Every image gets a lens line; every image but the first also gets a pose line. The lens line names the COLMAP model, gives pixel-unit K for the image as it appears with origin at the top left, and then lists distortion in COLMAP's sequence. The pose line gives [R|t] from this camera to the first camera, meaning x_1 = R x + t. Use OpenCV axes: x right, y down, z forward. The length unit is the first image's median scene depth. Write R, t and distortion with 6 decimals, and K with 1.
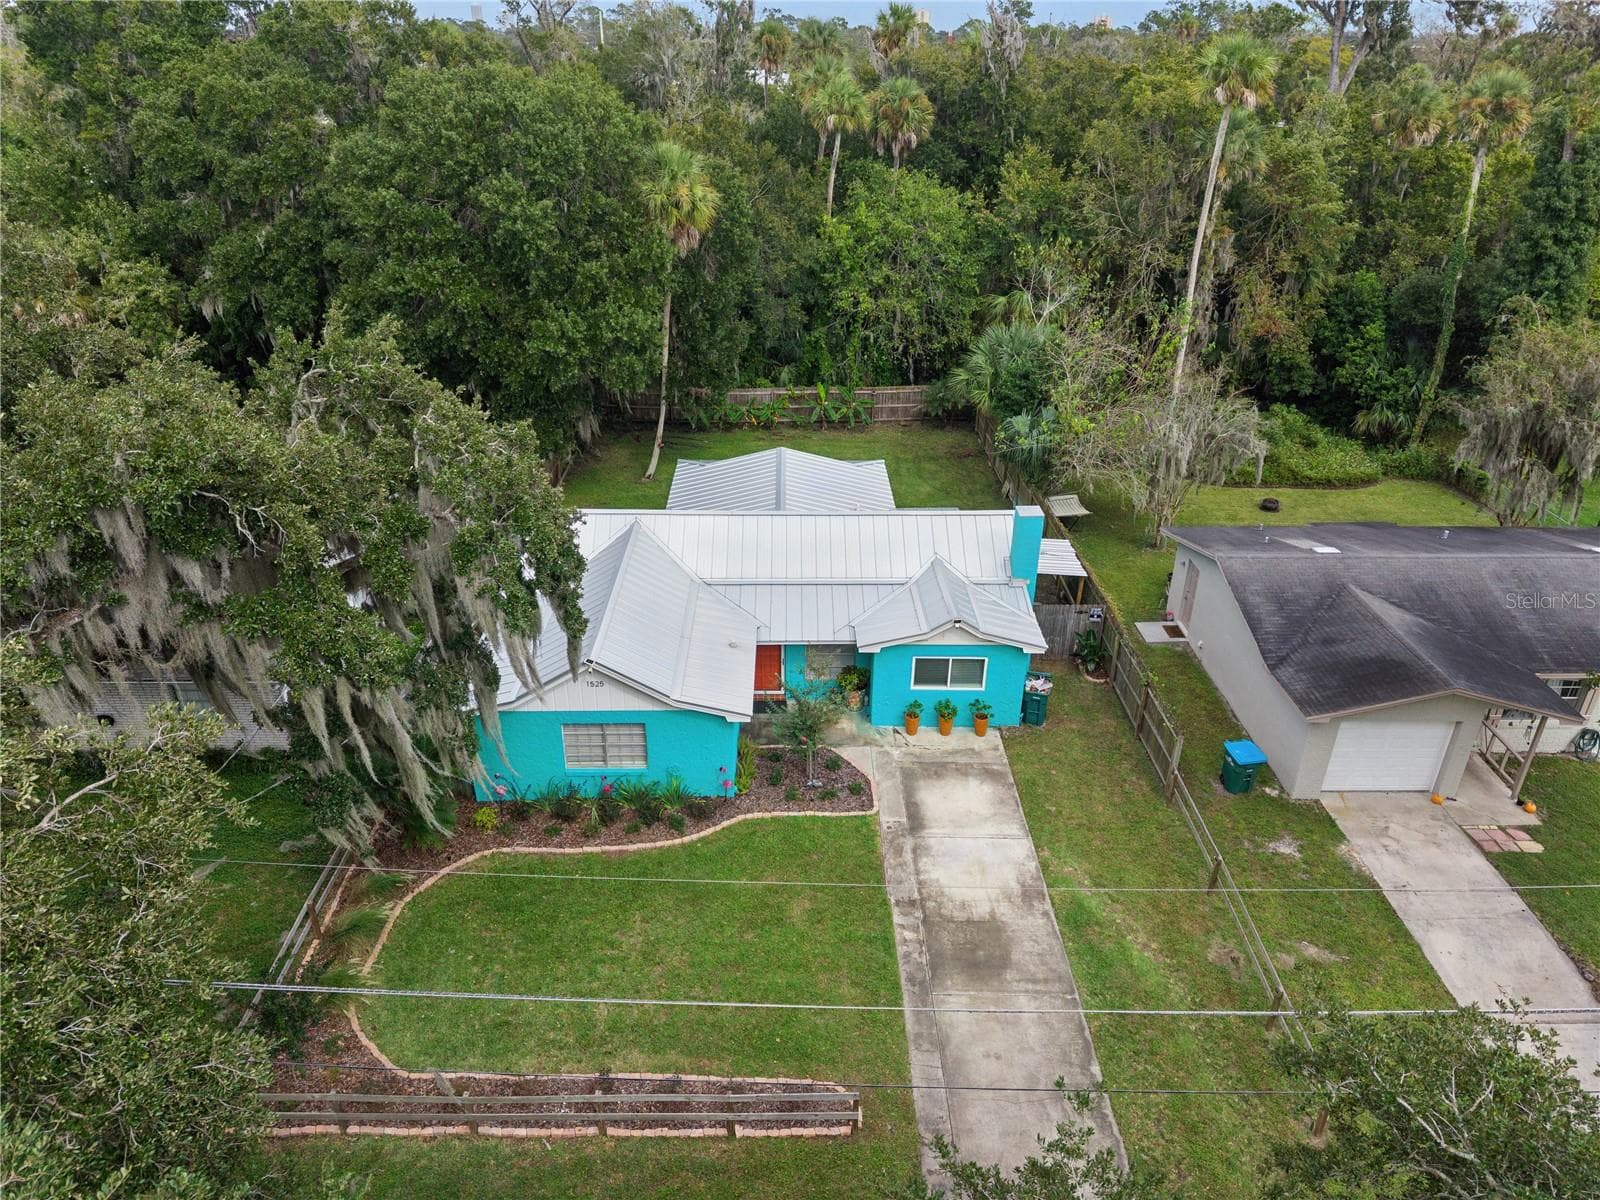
lens RADIAL K [[1053.6, 0, 796.3], [0, 1053.6, 601.8], [0, 0, 1]] dist [0.005260, -0.011303]
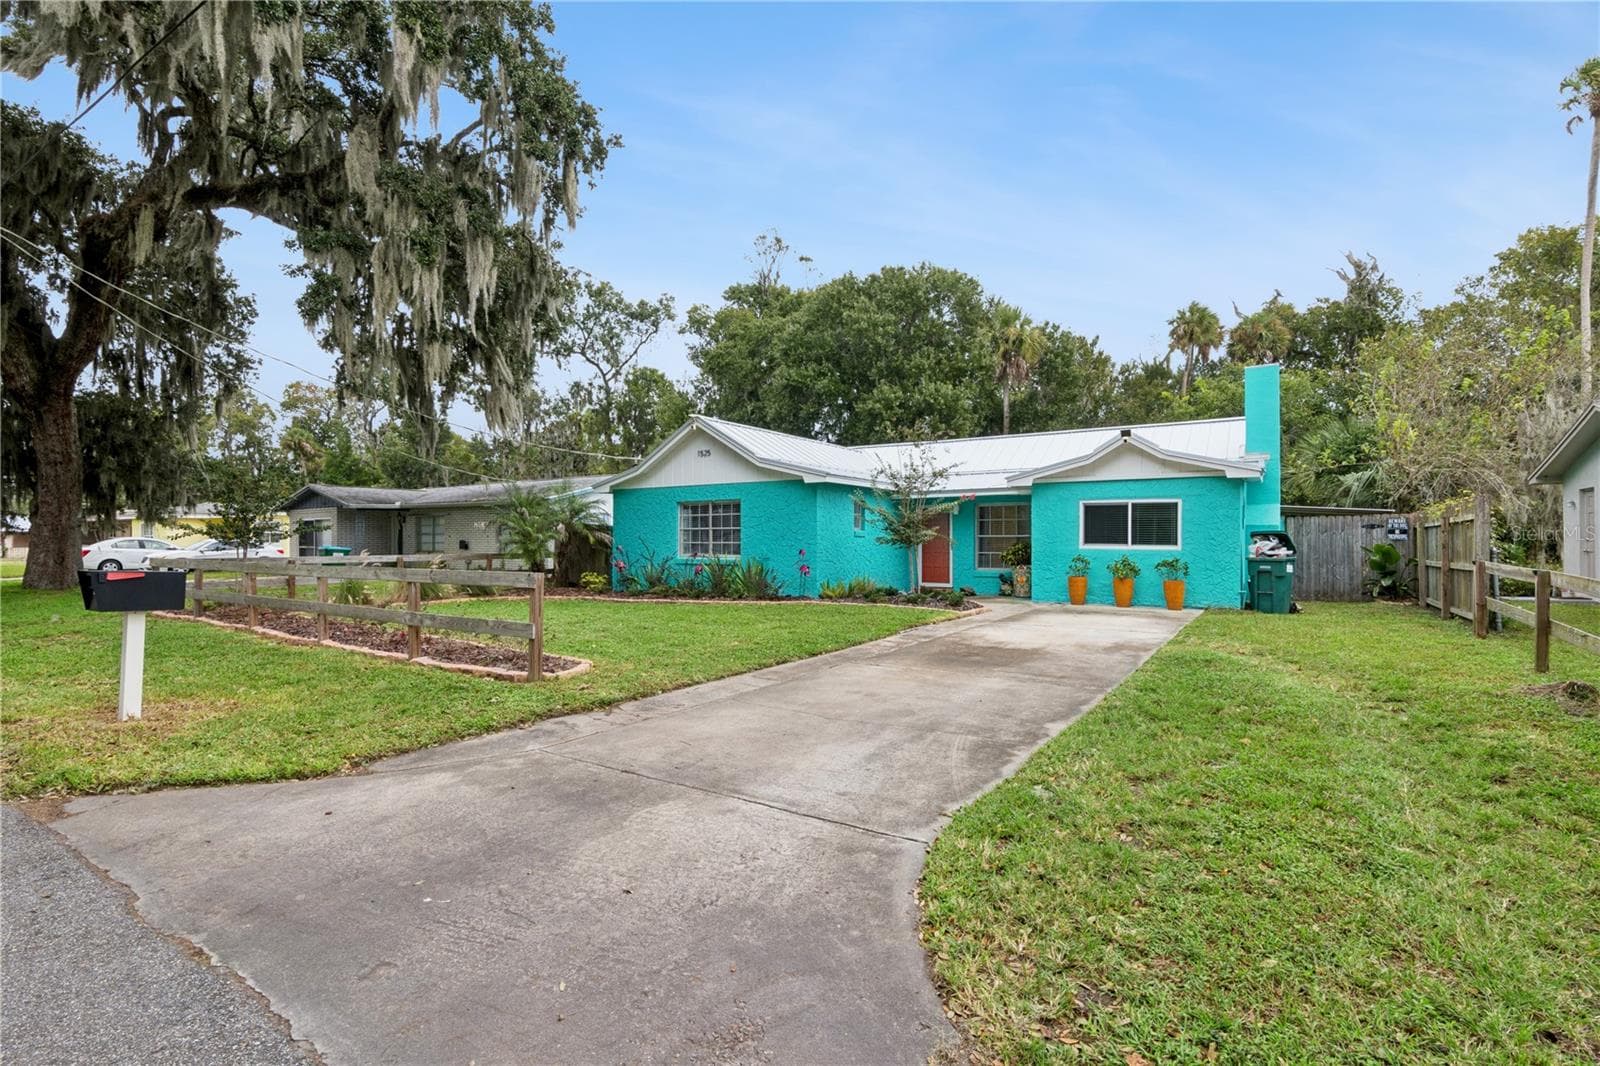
lens RADIAL K [[736.7, 0, 808.6], [0, 736.7, 536.9], [0, 0, 1]] dist [-0.016653, -0.000439]
pose [[0.834623, -0.010584, -0.550720, 0.238948], [-0.253101, 0.880646, -0.400502, 0.342263], [0.489229, 0.473656, 0.732329, 0.474708]]
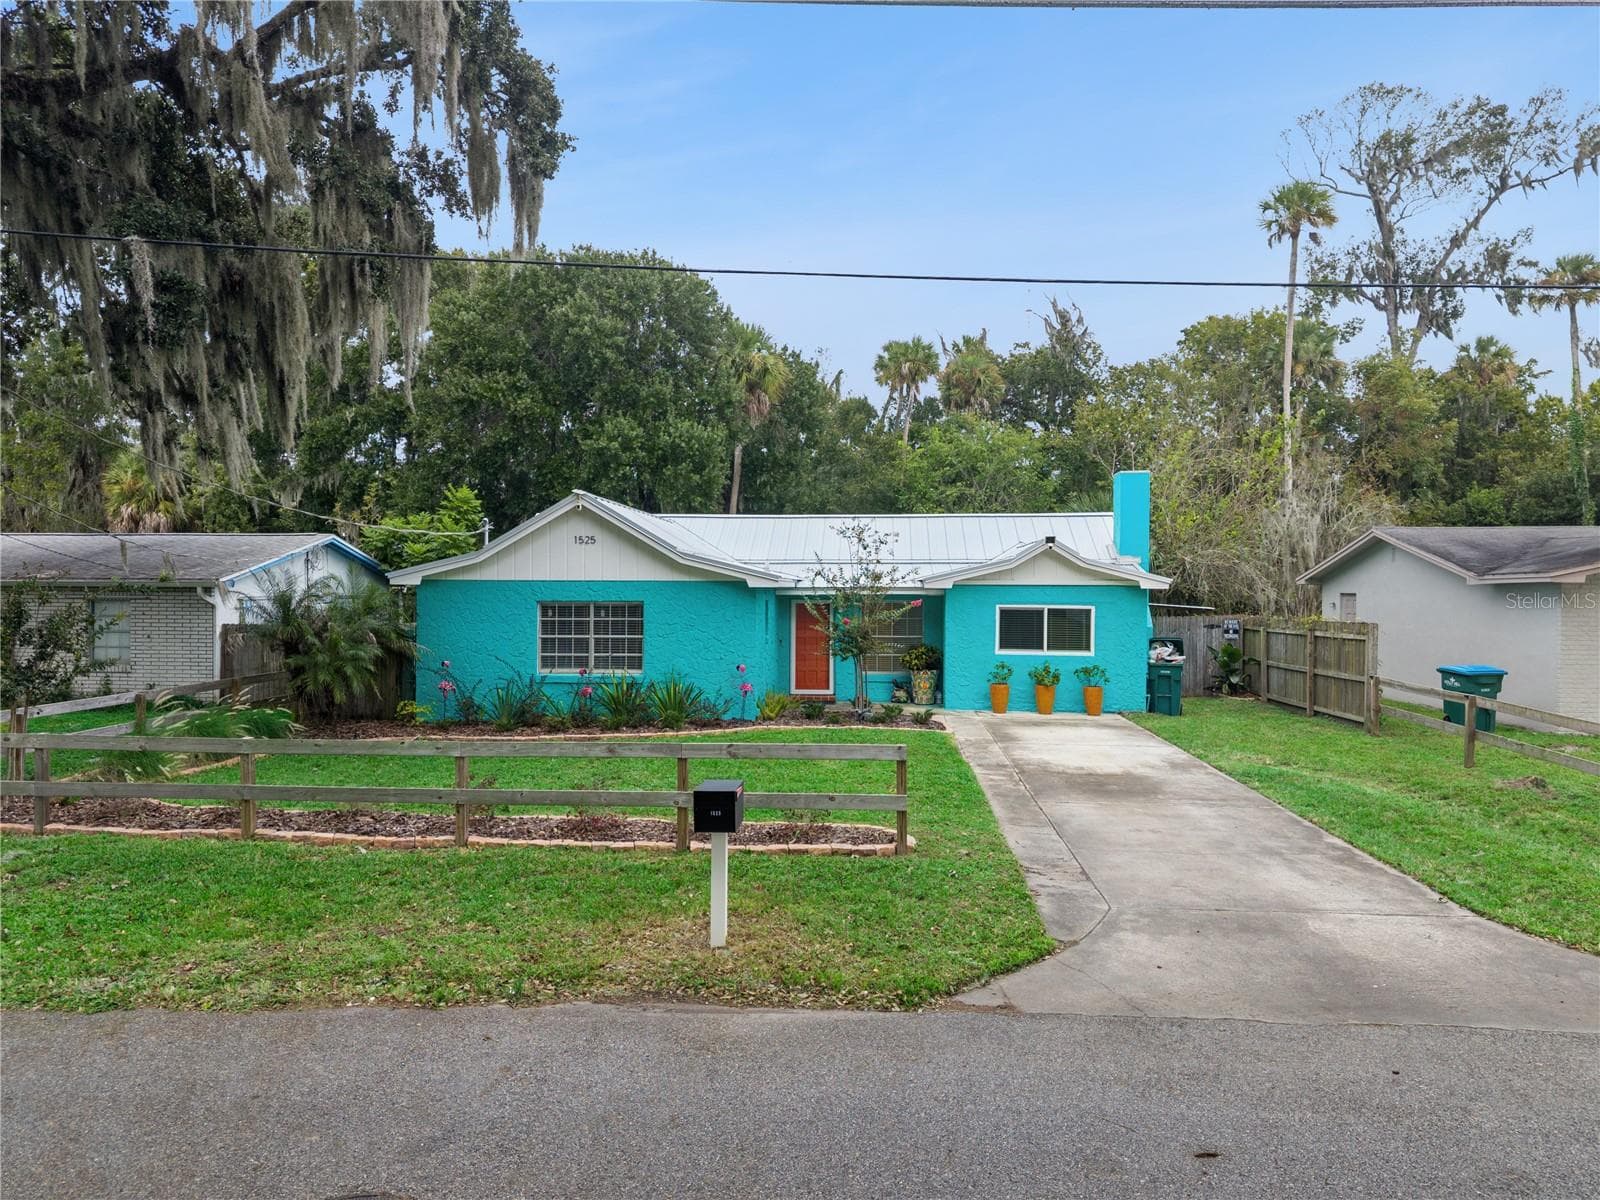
lens RADIAL K [[1053.6, 0, 800.1], [0, 1053.6, 605.6], [0, 0, 1]] dist [0.005260, -0.011303]
pose [[0.996297, -0.002881, -0.085931, 0.032126], [-0.036650, 0.889860, -0.454759, 0.395403], [0.077777, 0.456224, 0.886459, 0.286677]]
